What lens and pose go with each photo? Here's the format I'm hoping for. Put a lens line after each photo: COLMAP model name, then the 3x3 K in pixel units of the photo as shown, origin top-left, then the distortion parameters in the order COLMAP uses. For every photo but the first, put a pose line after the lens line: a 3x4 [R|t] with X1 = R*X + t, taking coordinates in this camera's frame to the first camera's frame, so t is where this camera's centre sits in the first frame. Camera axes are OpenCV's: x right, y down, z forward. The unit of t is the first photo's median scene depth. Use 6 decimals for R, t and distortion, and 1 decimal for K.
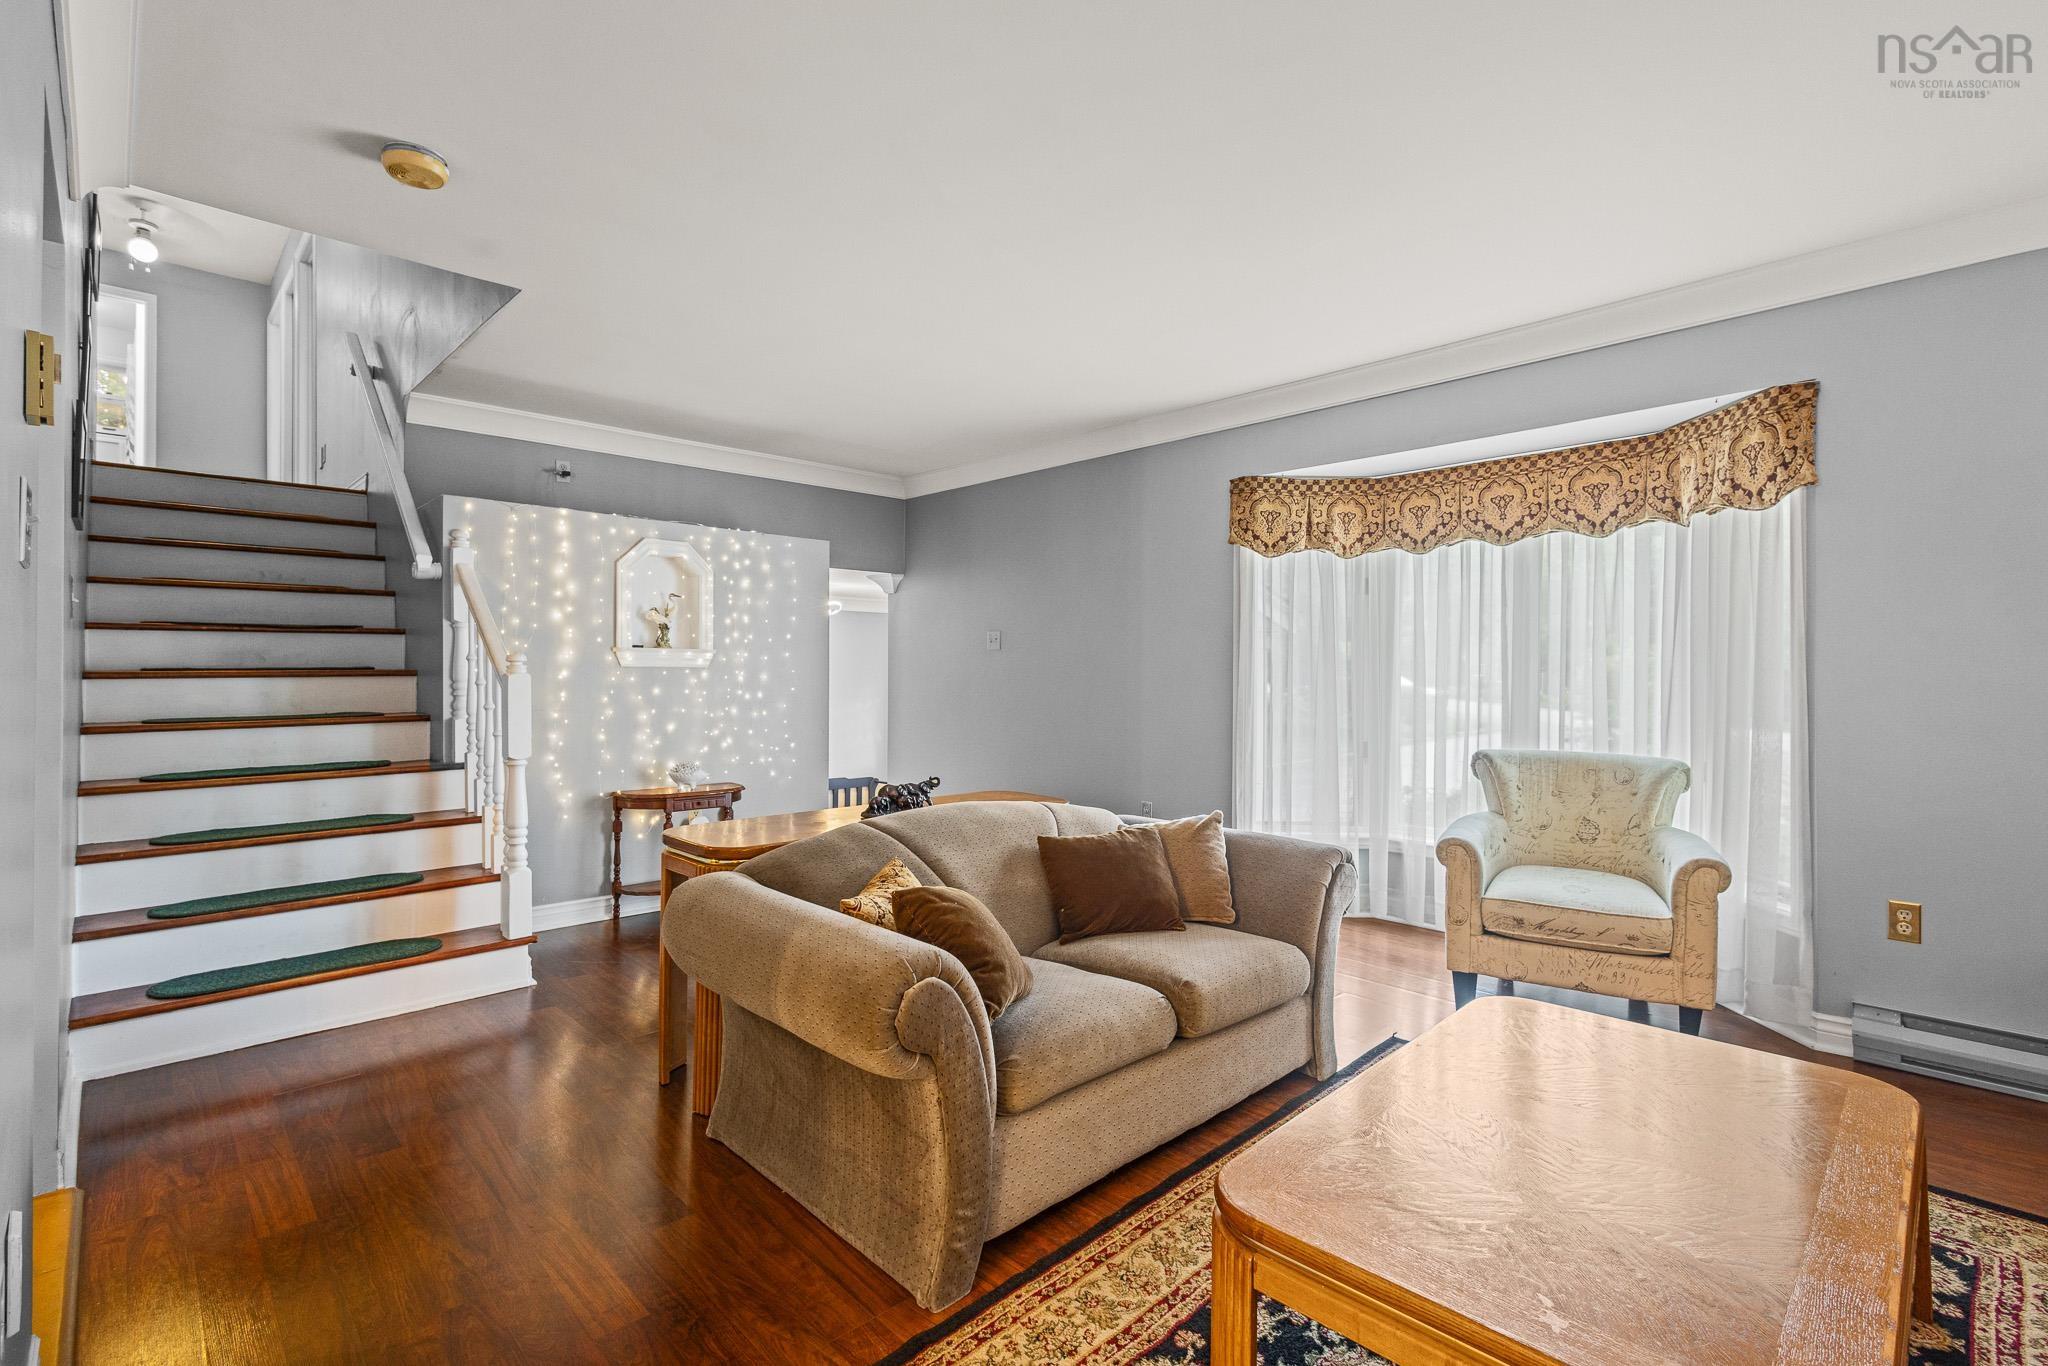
lens RADIAL K [[936.5, 0, 1024.0], [0, 936.5, 670.8], [0, 0, 1]] dist [0.008276, -0.002503]
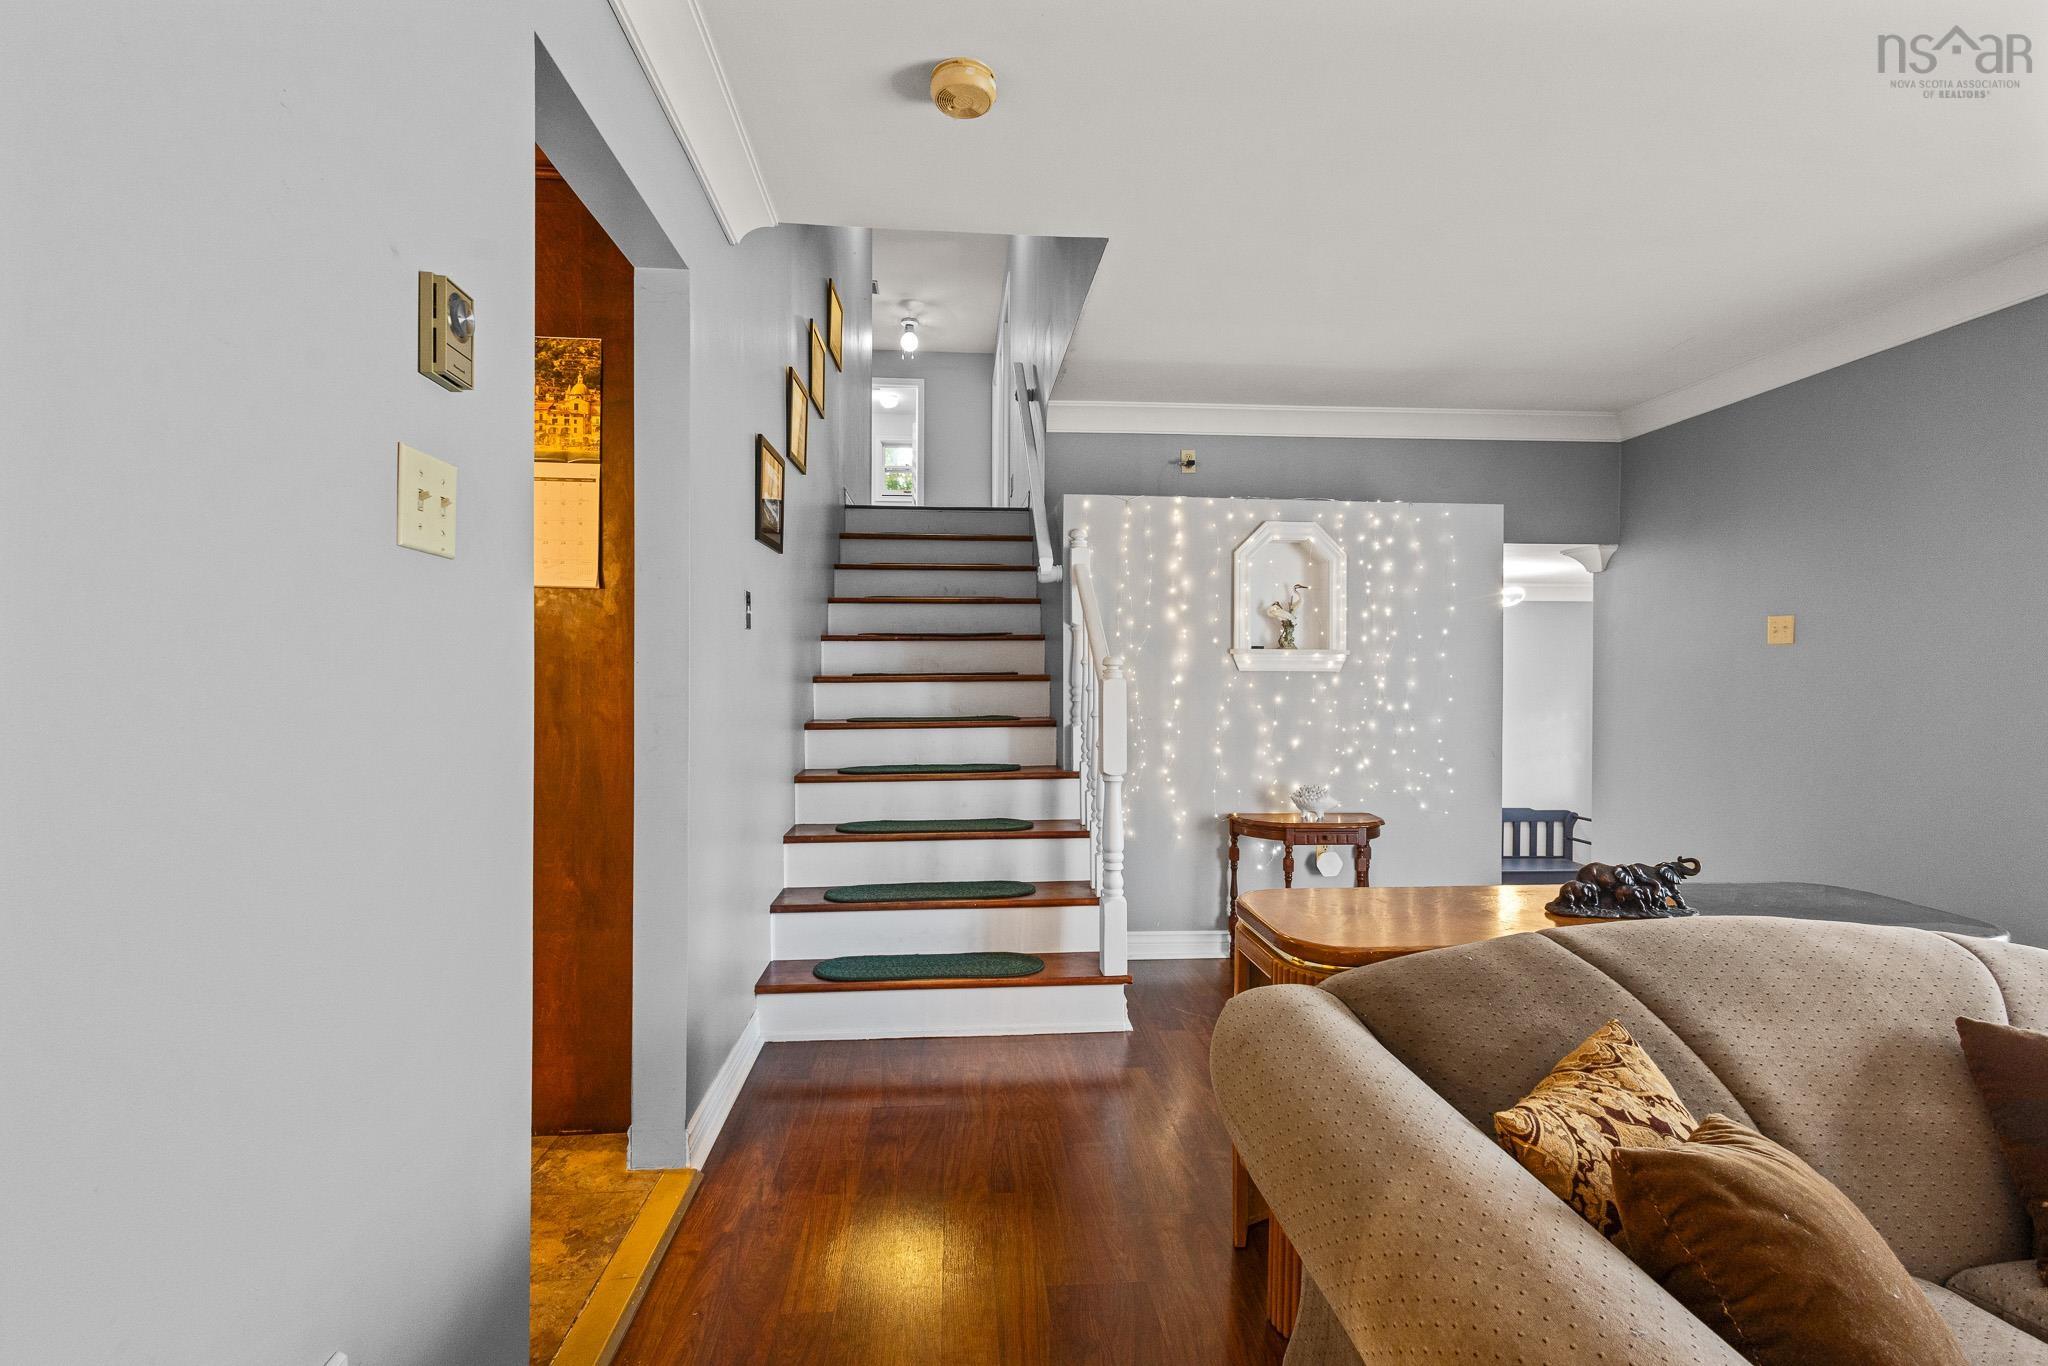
lens RADIAL K [[936.5, 0, 1021.3], [0, 936.5, 680.9], [0, 0, 1]] dist [0.008276, -0.002503]
pose [[0.771840, 0.003539, -0.635807, -0.034213], [0.000312, 0.999982, 0.005945, -0.000529], [0.635816, -0.004787, 0.771826, 0.218618]]
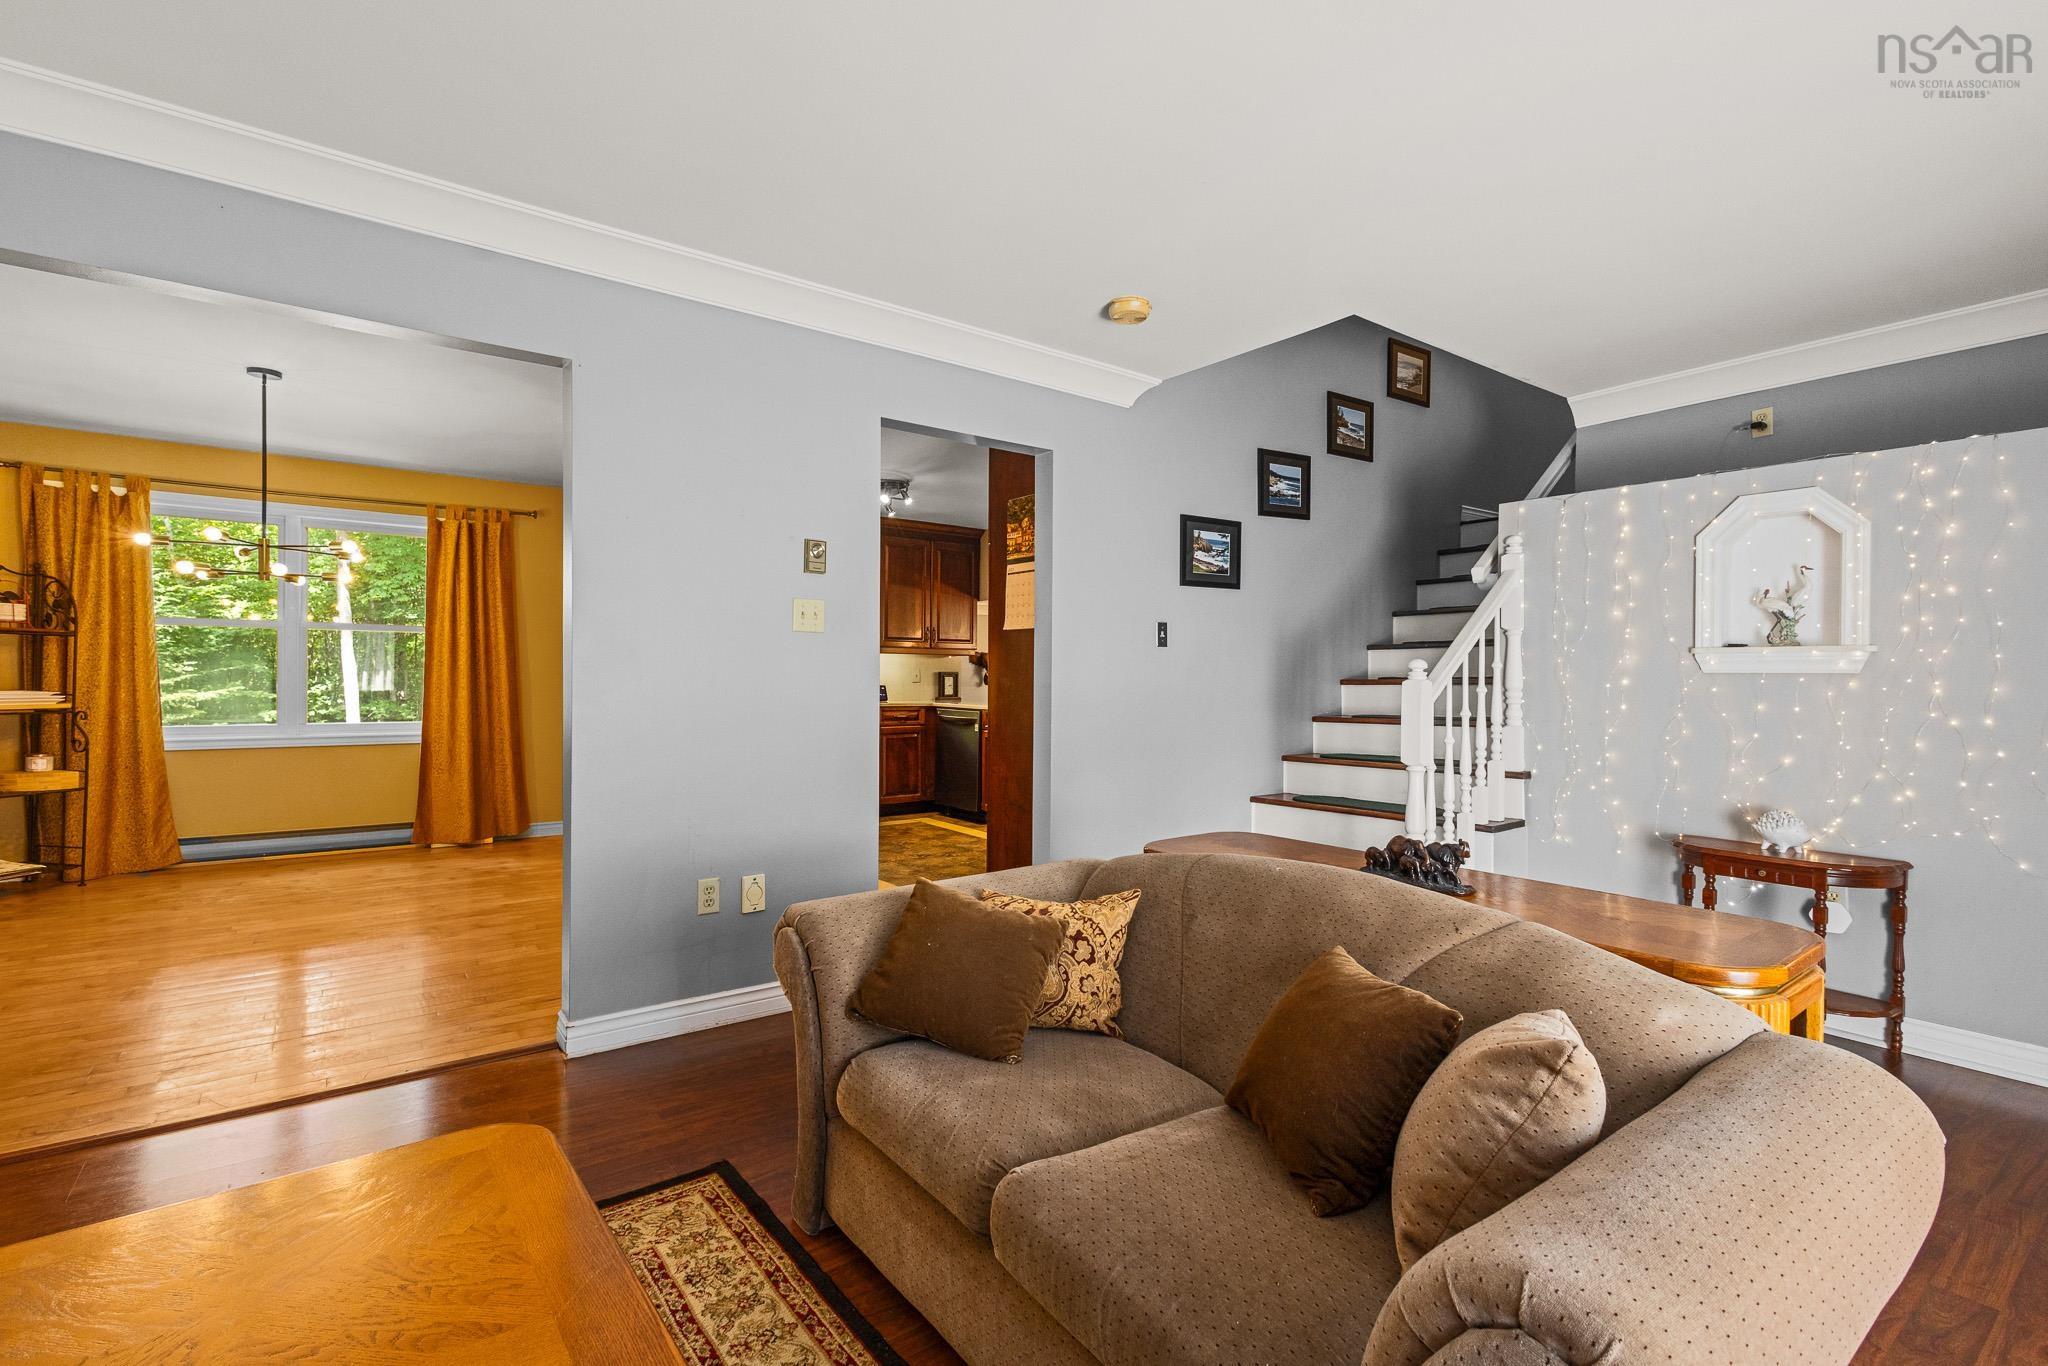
lens RADIAL K [[936.5, 0, 1025.5], [0, 936.5, 682.7], [0, 0, 1]] dist [0.008276, -0.002503]
pose [[-0.125241, 0.001340, -0.992125, 0.440525], [-0.004502, 0.999988, 0.001919, 0.004848], [0.992116, 0.004707, -0.125233, 0.610218]]
